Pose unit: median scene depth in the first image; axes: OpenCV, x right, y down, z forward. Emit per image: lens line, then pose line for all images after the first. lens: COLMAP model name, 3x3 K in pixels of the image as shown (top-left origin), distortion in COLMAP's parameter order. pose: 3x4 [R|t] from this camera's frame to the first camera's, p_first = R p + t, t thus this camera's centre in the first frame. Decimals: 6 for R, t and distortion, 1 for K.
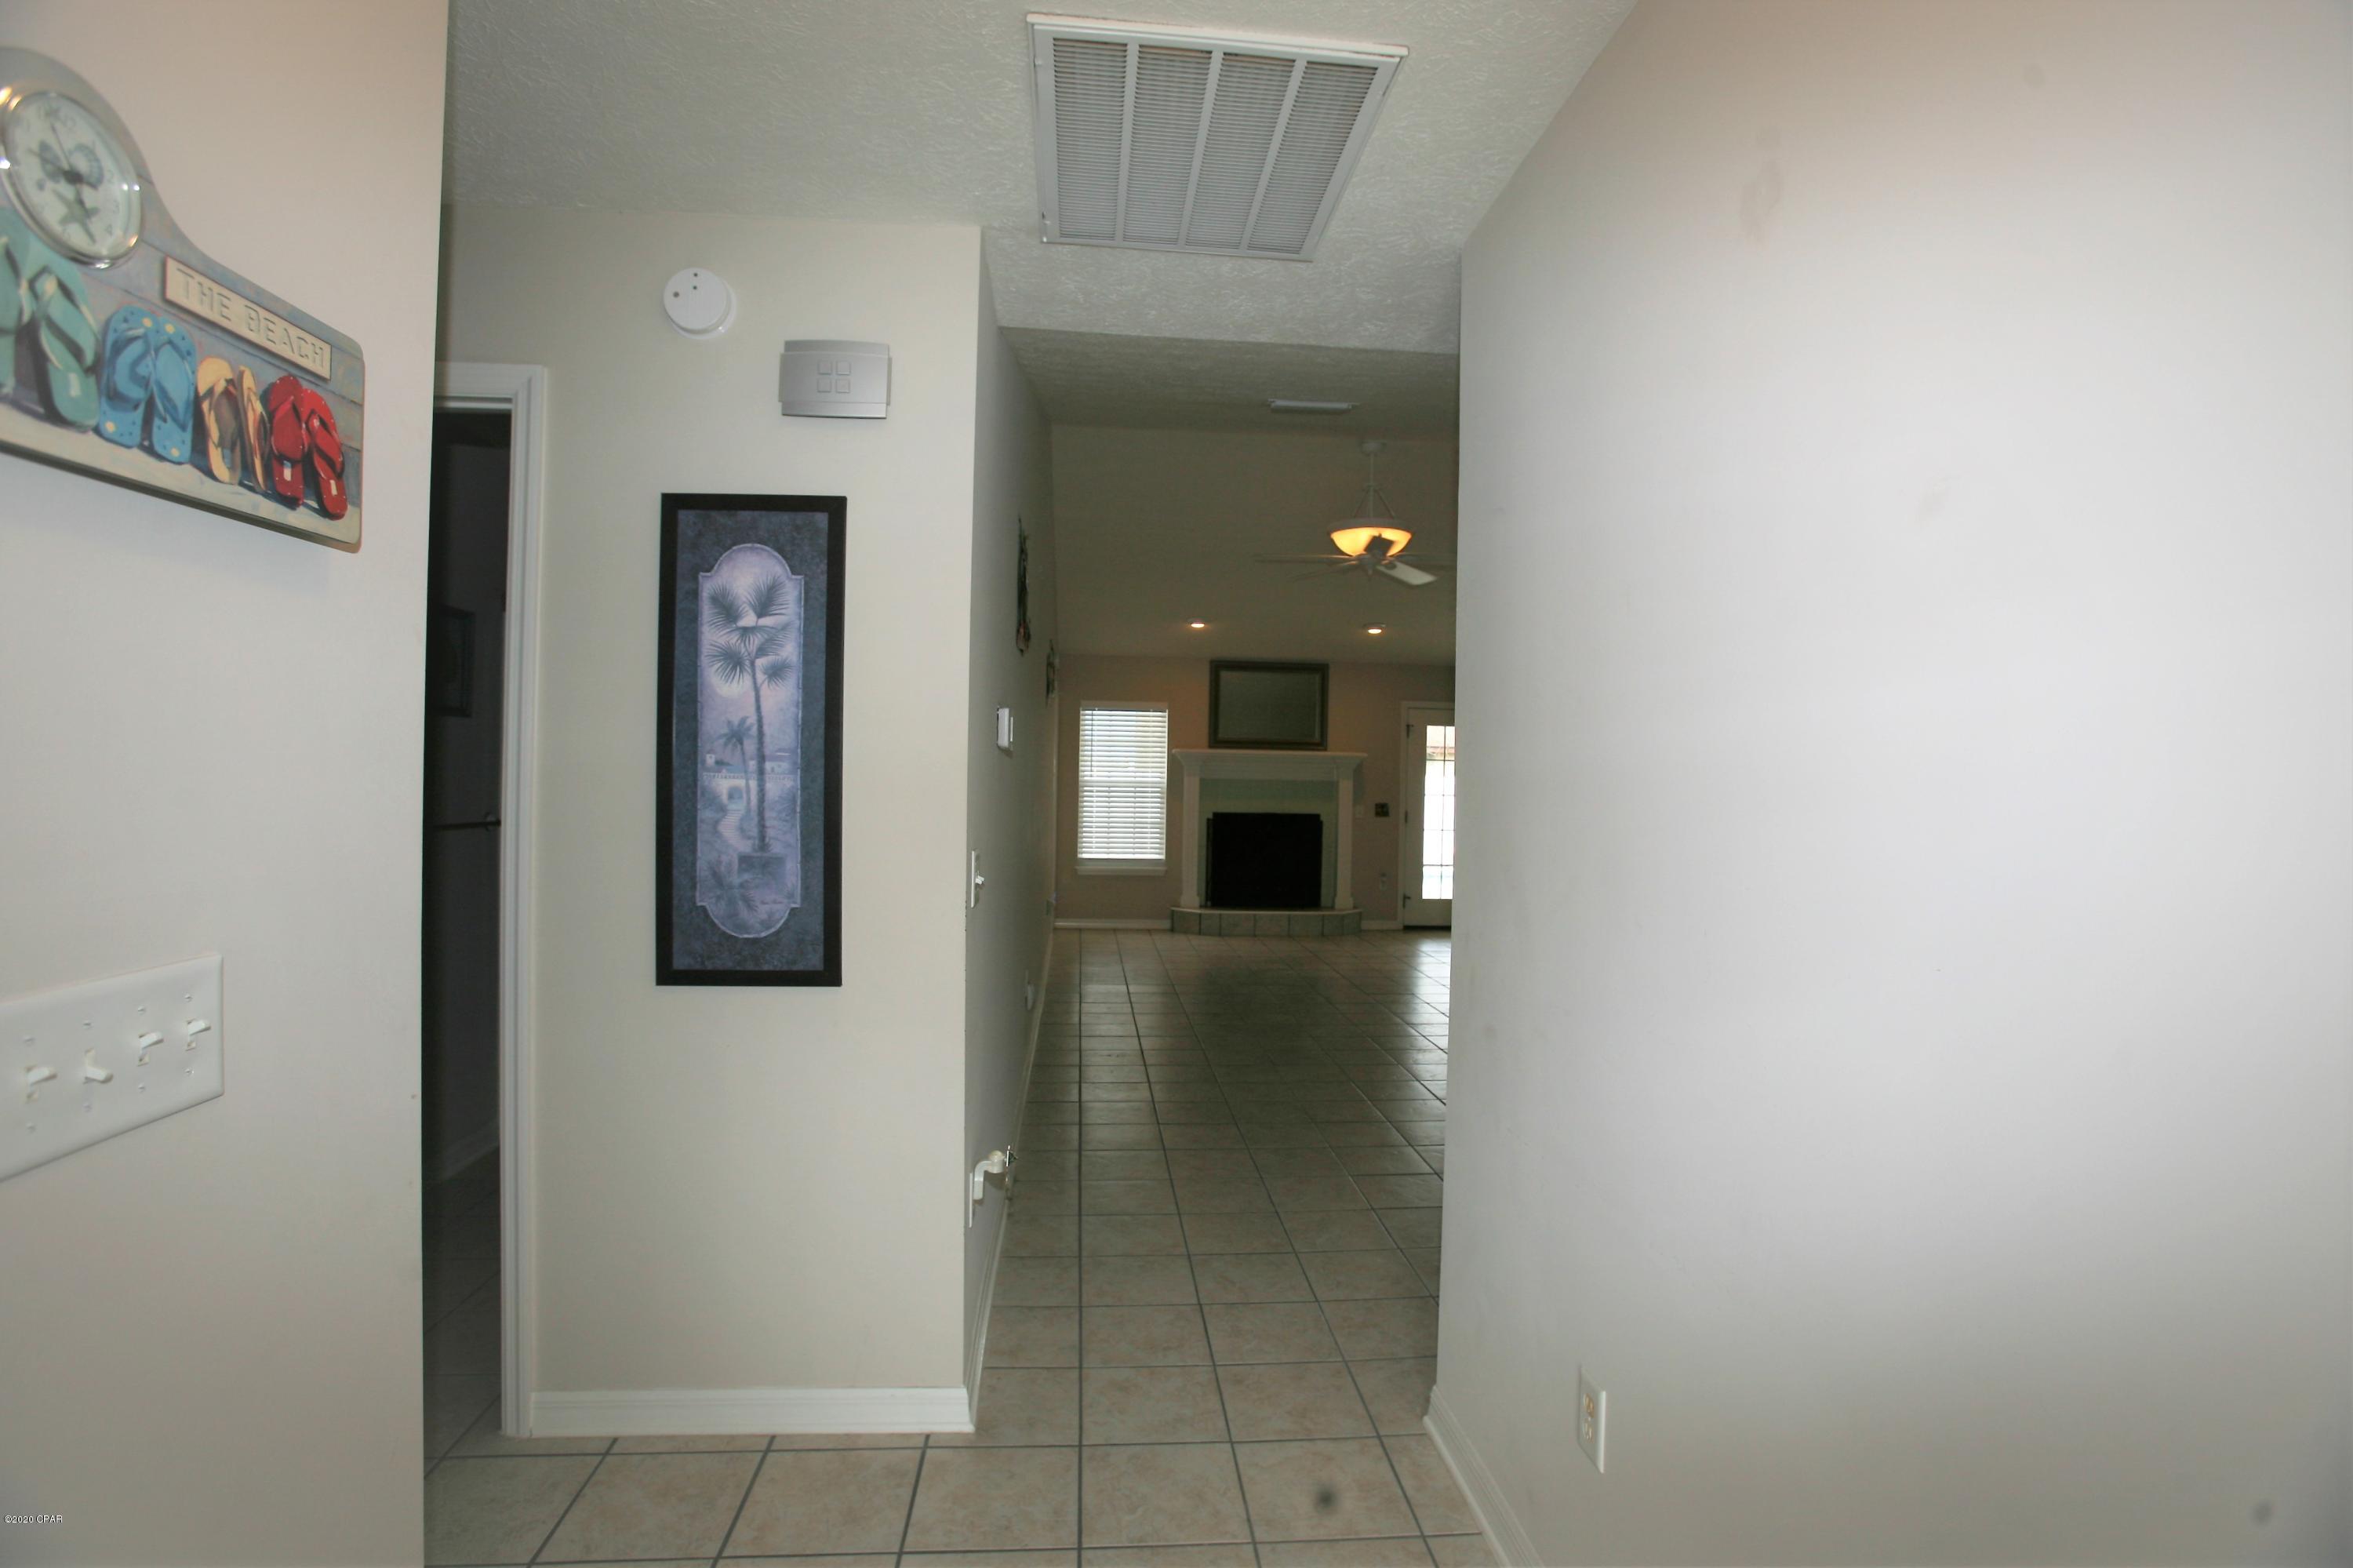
lens RADIAL K [[1096.0, 0, 1177.6], [0, 1096.0, 782.6], [0, 0, 1]] dist [-0.021230, 0.002995]
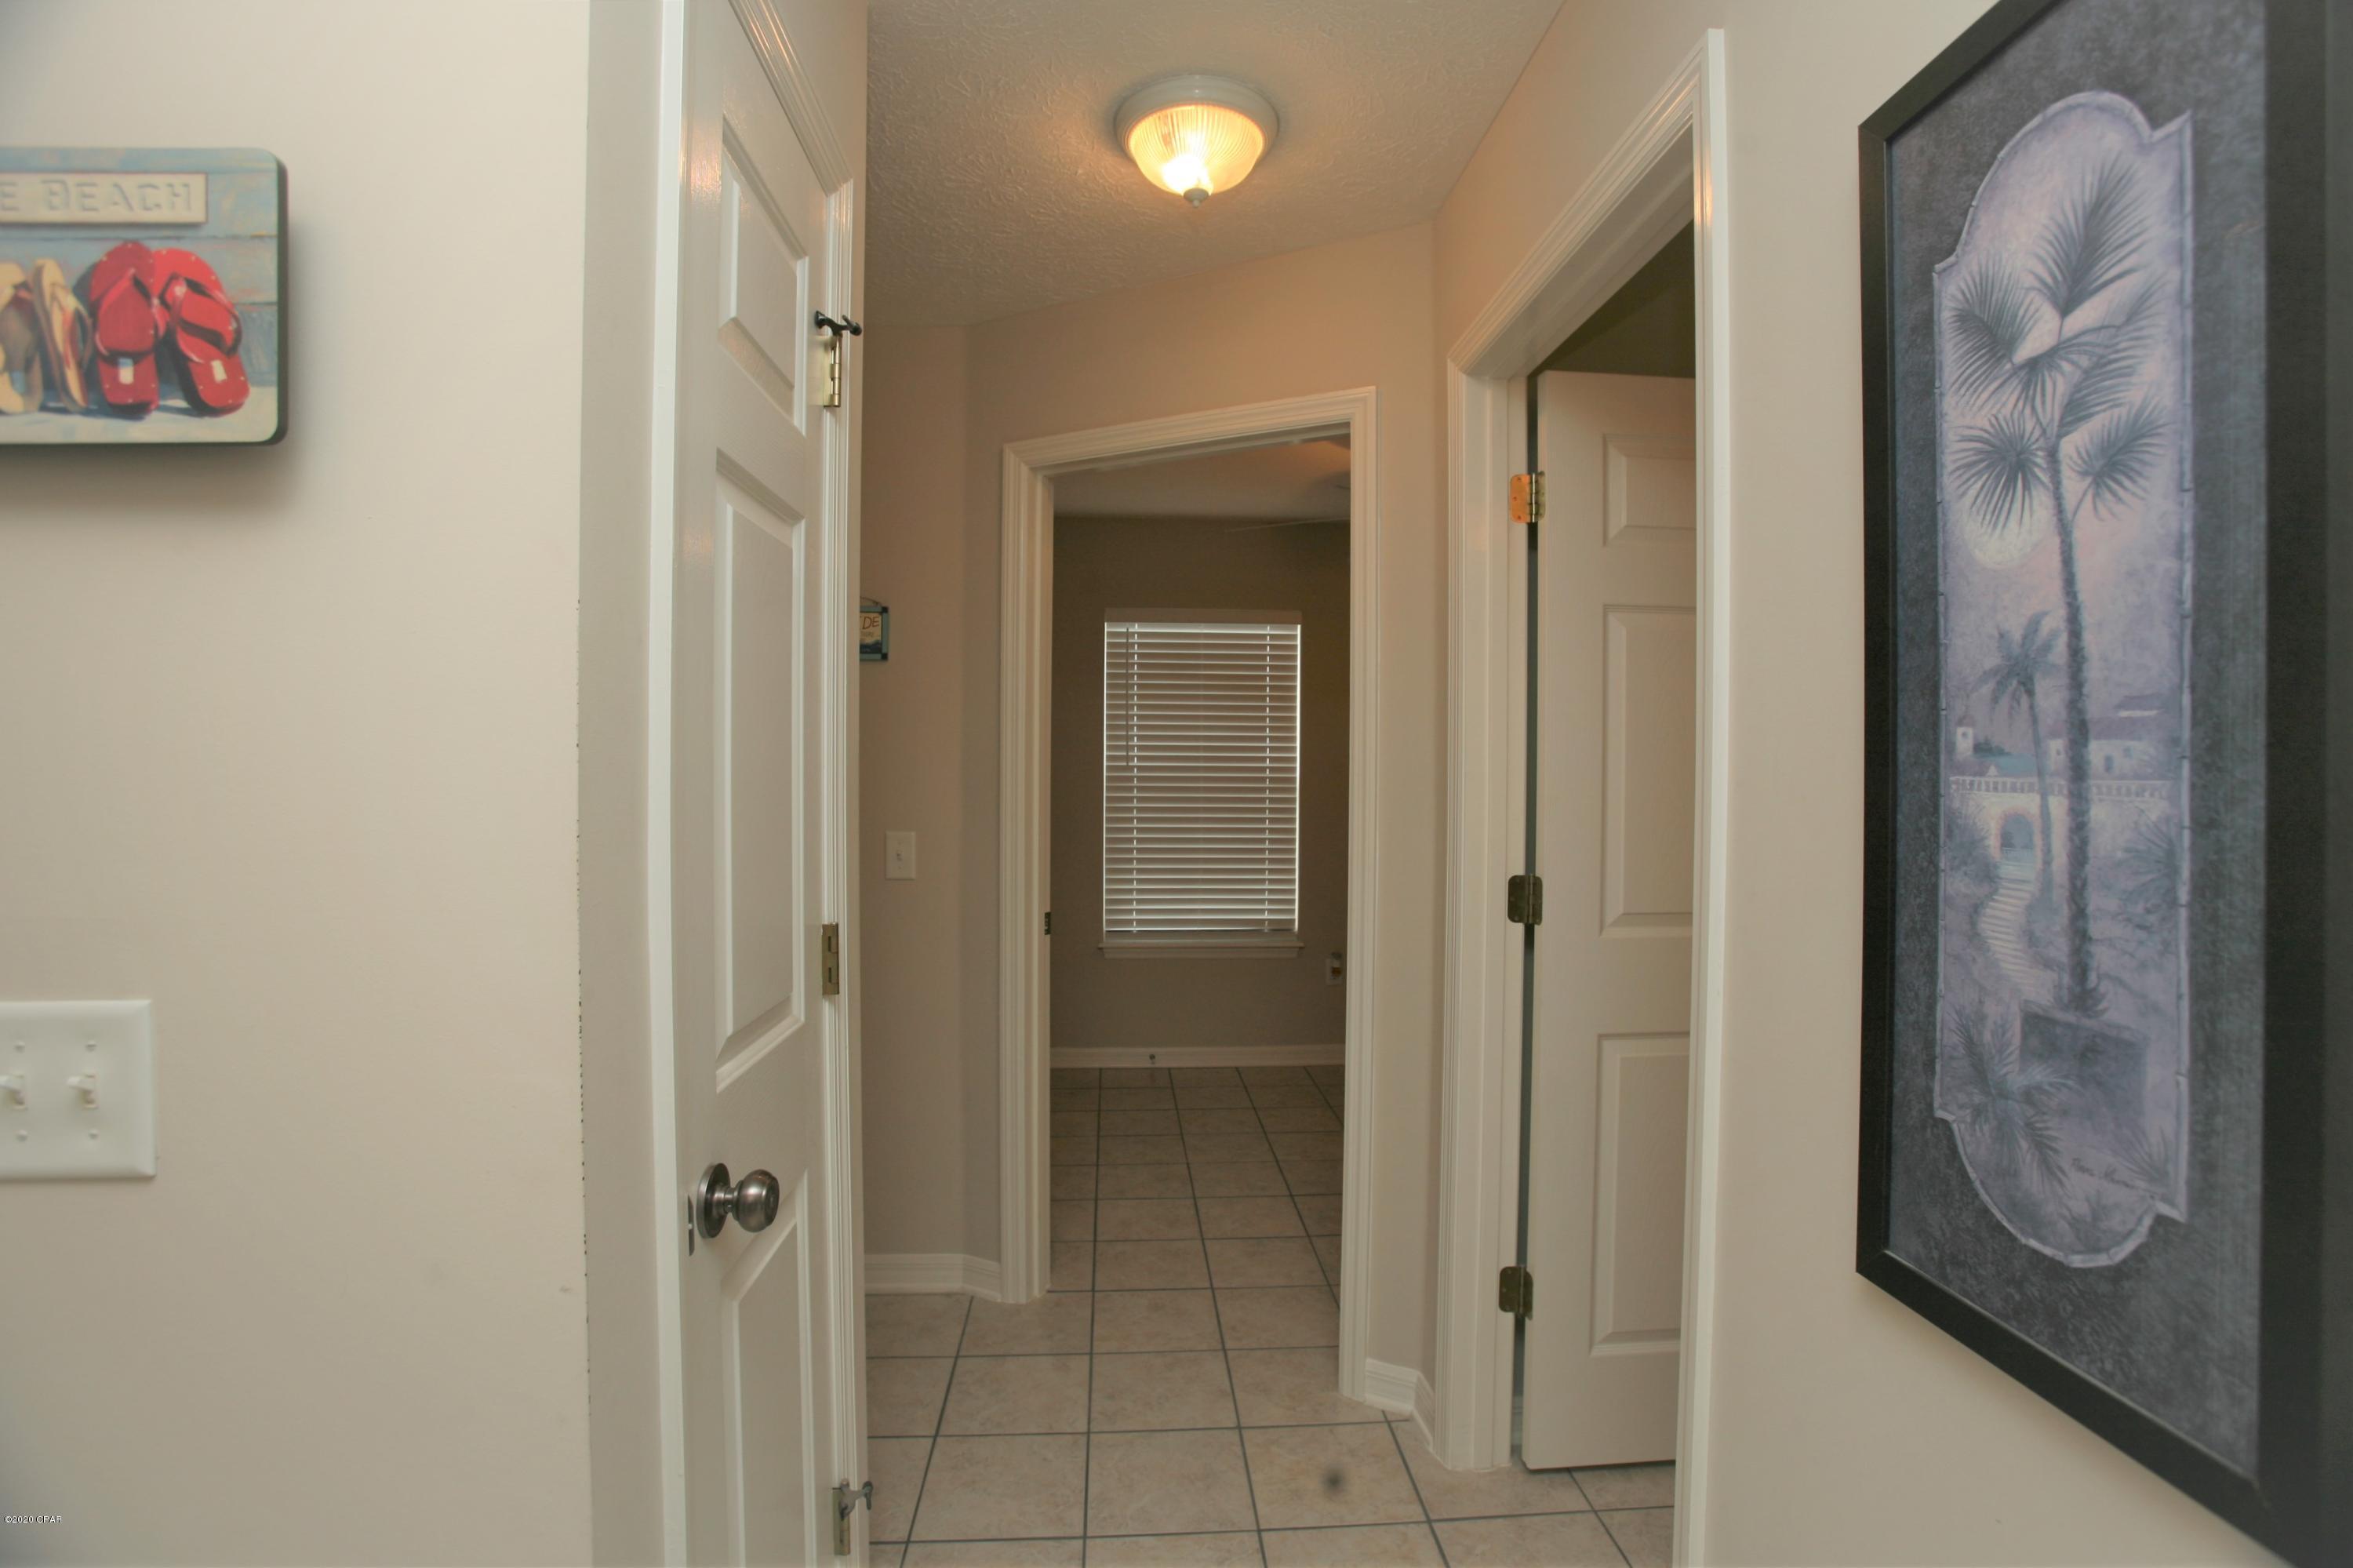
lens RADIAL K [[1096.0, 0, 1182.8], [0, 1096.0, 781.8], [0, 0, 1]] dist [-0.021230, 0.002995]
pose [[-0.027021, -0.007579, -0.999606, -0.043909], [-0.007933, 0.999941, -0.007367, -0.002064], [0.999603, 0.007731, -0.027079, 0.738802]]
